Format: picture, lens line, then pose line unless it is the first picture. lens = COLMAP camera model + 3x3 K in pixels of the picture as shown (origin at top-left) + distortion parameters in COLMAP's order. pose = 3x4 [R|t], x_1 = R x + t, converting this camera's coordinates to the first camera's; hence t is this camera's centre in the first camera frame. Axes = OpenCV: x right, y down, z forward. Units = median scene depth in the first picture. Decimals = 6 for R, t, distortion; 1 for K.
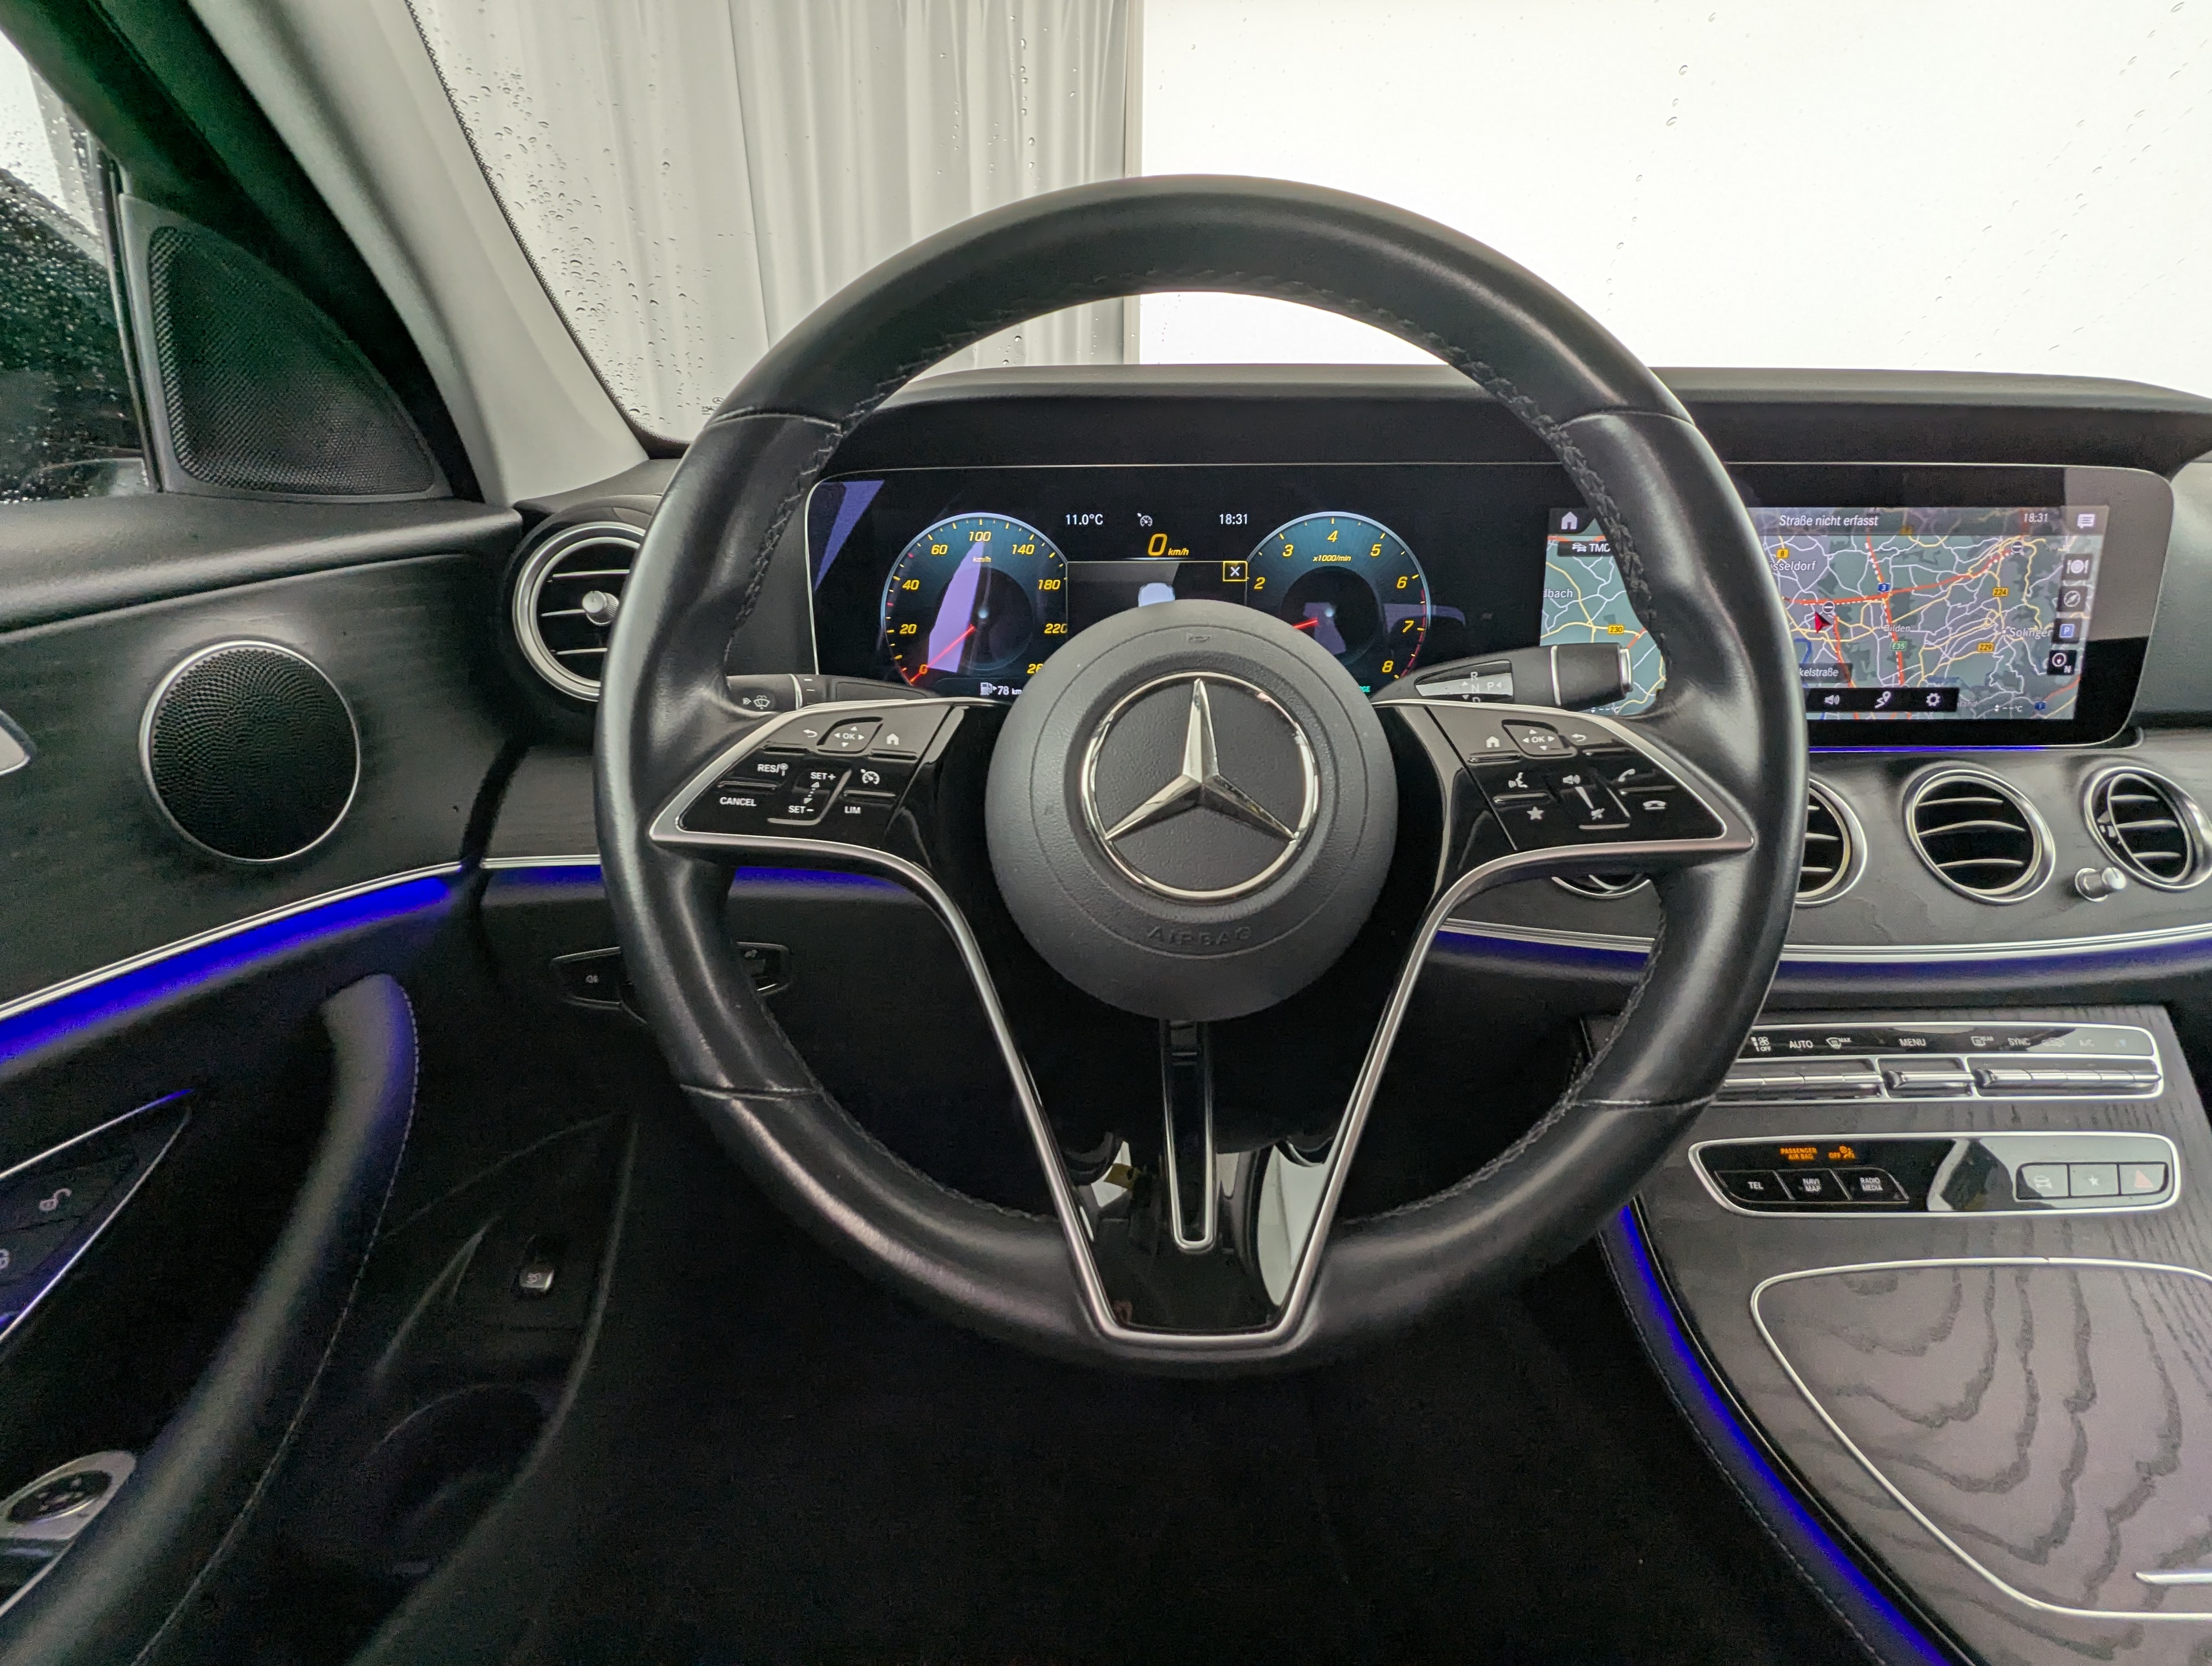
lens RADIAL K [[1052.7, 0, 1106.0], [0, 1052.7, 833.0], [0, 0, 1]] dist [-0.001365, -0.001229]
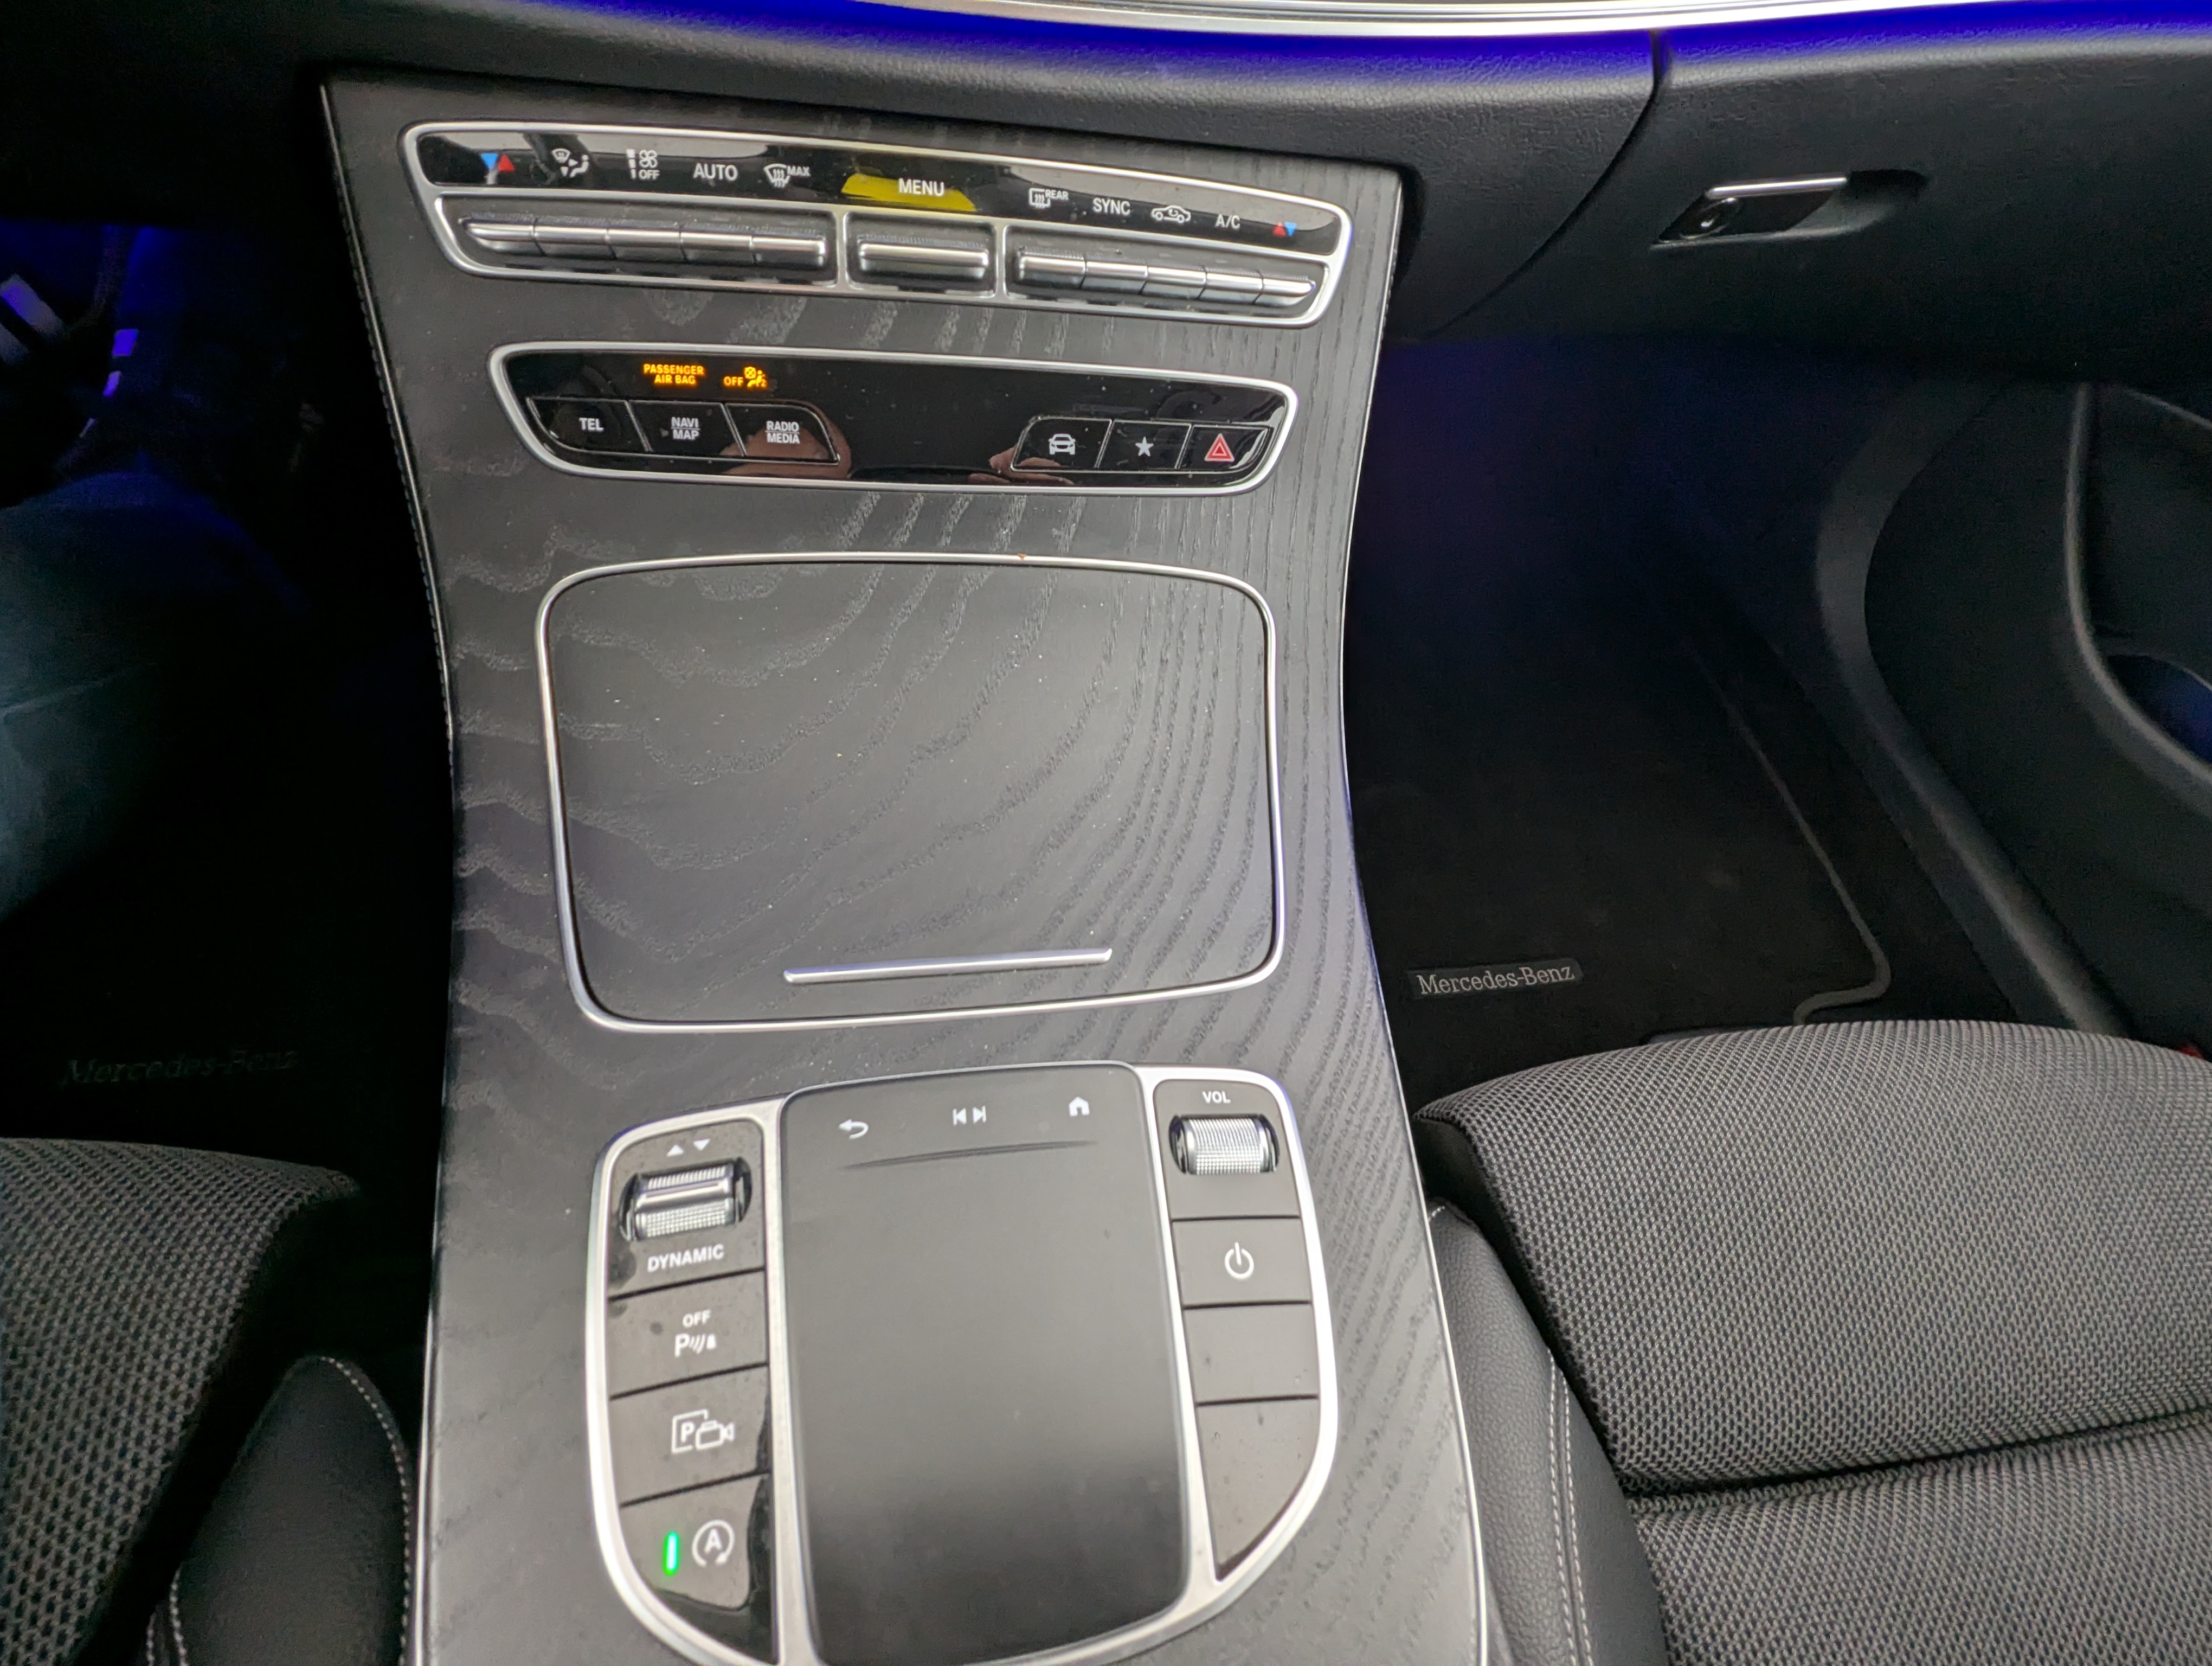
lens RADIAL K [[1052.7, 0, 1106.0], [0, 1052.7, 833.0], [0, 0, 1]] dist [-0.001365, -0.001229]
pose [[0.980647, -0.019770, 0.194785, 0.682282], [-0.106855, 0.779604, 0.617090, 0.099484], [-0.164055, -0.625961, 0.762404, 0.300686]]
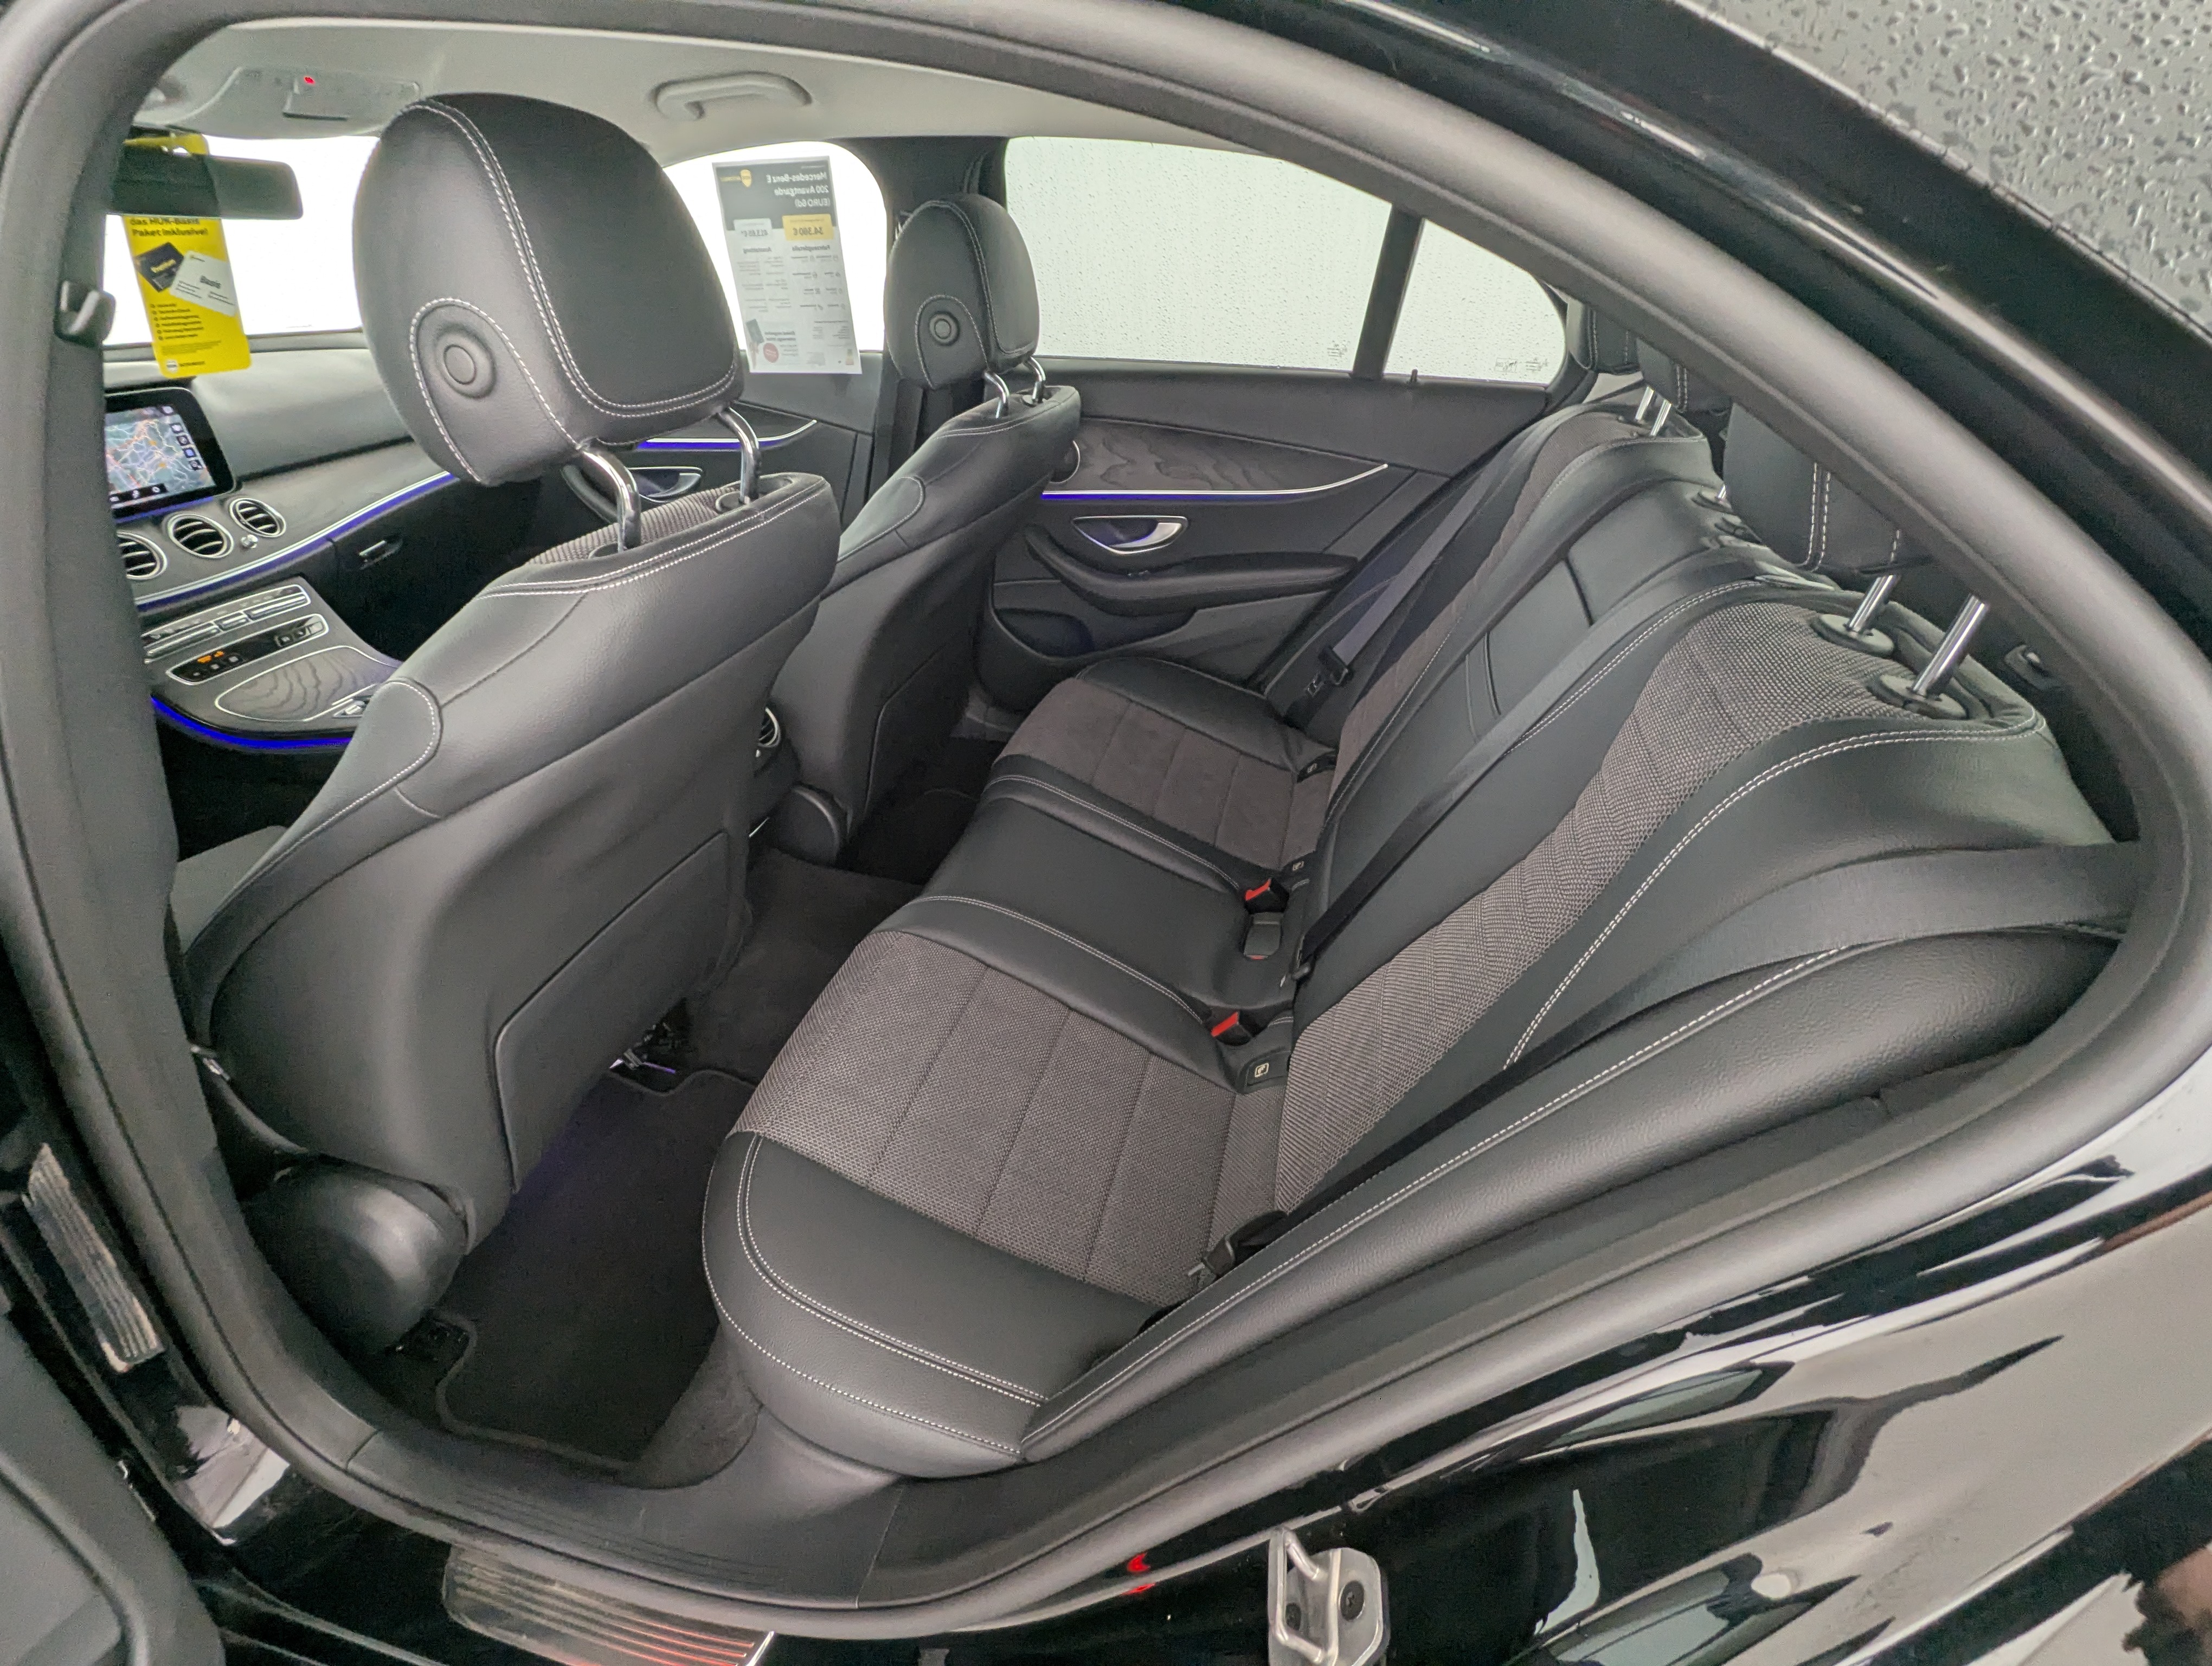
lens RADIAL K [[1052.7, 0, 1106.0], [0, 1052.7, 833.0], [0, 0, 1]] dist [-0.001365, -0.001229]
pose [[0.268762, -0.496385, 0.825451, -1.148132], [0.288466, 0.859128, 0.422713, 0.182237], [-0.918996, 0.124505, 0.374091, -2.034984]]
